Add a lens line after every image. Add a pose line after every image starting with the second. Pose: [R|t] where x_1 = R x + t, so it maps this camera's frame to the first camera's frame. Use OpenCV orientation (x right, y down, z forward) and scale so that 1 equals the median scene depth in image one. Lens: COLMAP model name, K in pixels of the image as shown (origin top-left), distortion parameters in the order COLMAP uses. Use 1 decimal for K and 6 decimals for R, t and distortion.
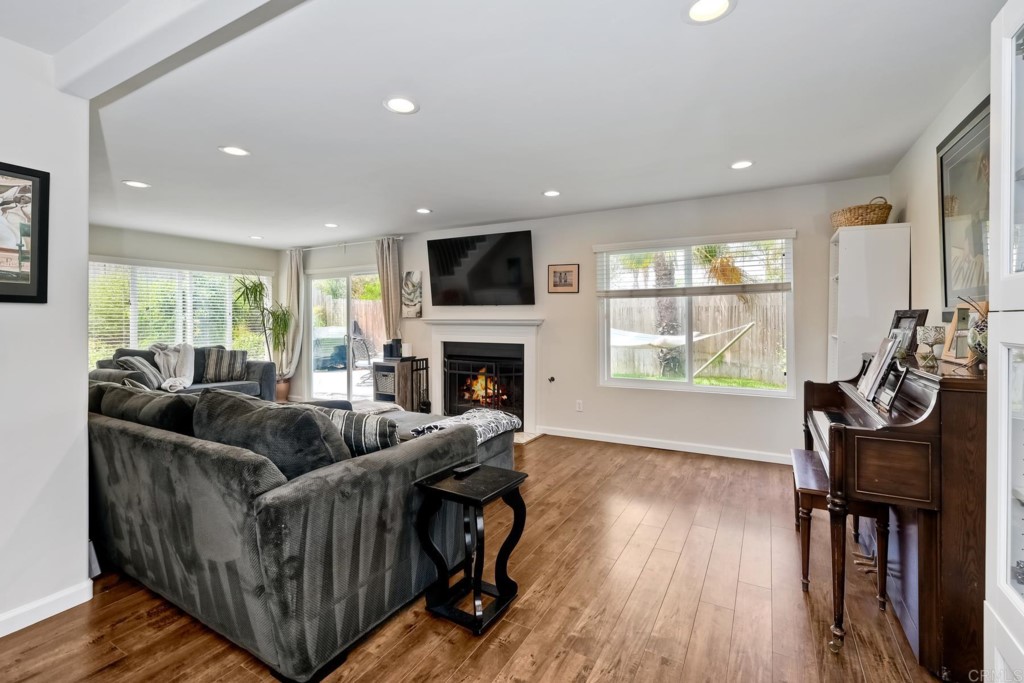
lens RADIAL K [[462.8, 0, 502.7], [0, 462.8, 322.7], [0, 0, 1]] dist [-0.013323, -0.000010]
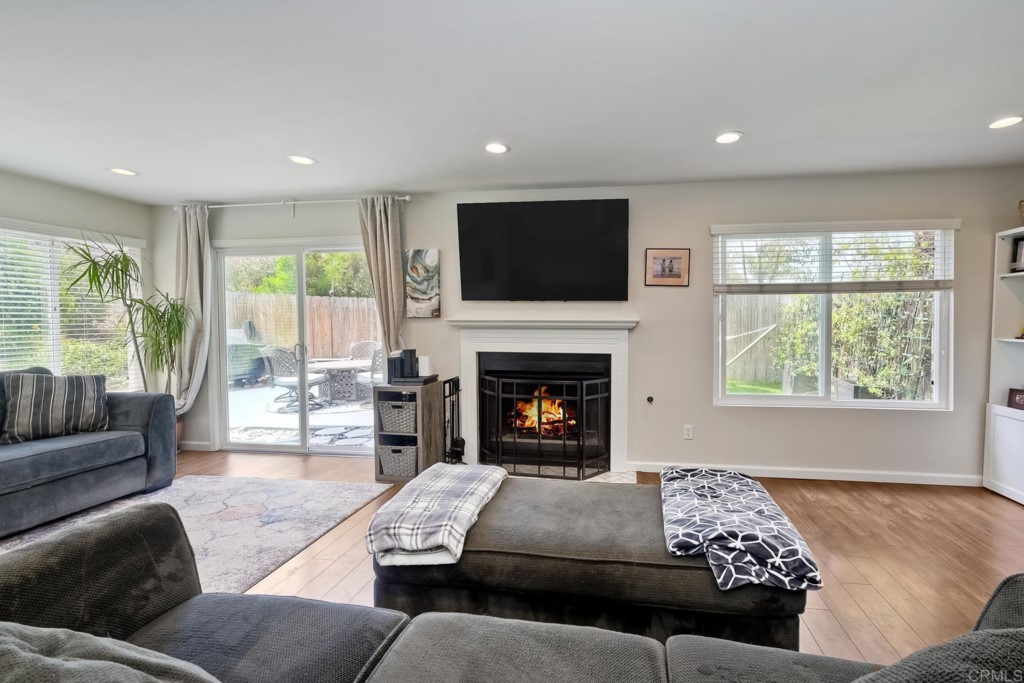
lens RADIAL K [[416.3, 0, 514.1], [0, 416.3, 334.5], [0, 0, 1]] dist [-0.001989, -0.000662]
pose [[0.930733, -0.011686, 0.365513, -0.305667], [-0.000364, 0.999459, 0.032882, -0.006188], [-0.365700, -0.030738, 0.930225, 0.387499]]
